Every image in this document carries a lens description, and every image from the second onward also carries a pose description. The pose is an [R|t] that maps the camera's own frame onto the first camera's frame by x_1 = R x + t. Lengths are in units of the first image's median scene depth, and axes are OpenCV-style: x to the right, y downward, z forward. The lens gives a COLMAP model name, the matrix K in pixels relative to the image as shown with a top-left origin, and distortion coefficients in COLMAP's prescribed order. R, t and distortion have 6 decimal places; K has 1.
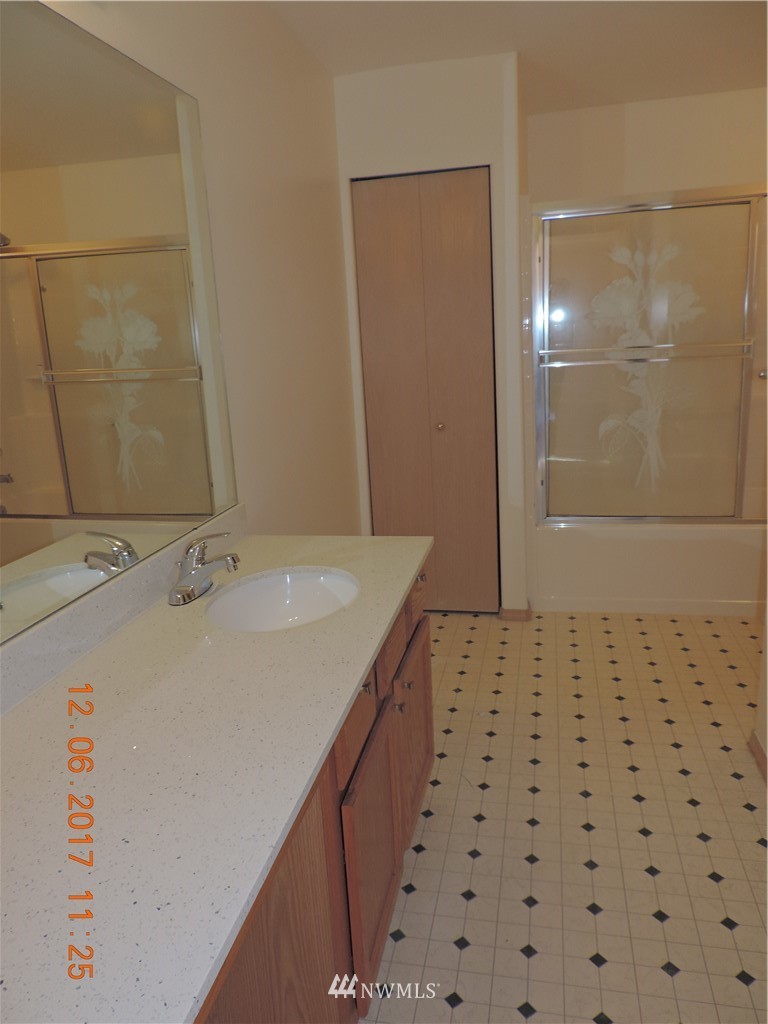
lens RADIAL K [[737.3, 0, 384.0], [0, 737.3, 512.0], [0, 0, 1]] dist [-0.008391, -0.000001]
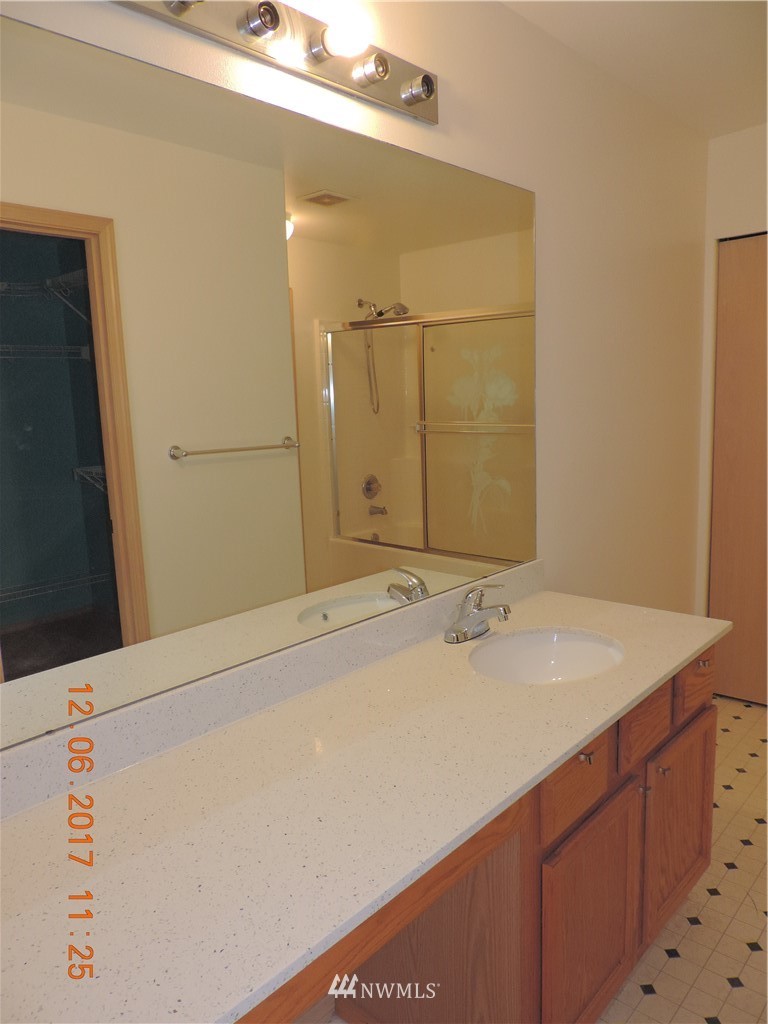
lens RADIAL K [[737.3, 0, 384.0], [0, 737.3, 512.0], [0, 0, 1]] dist [-0.008391, -0.000001]
pose [[0.868212, 0.098694, -0.486279, 0.122296], [-0.129998, 0.991031, -0.030964, -0.017363], [0.478862, 0.090099, 0.873255, -0.031657]]
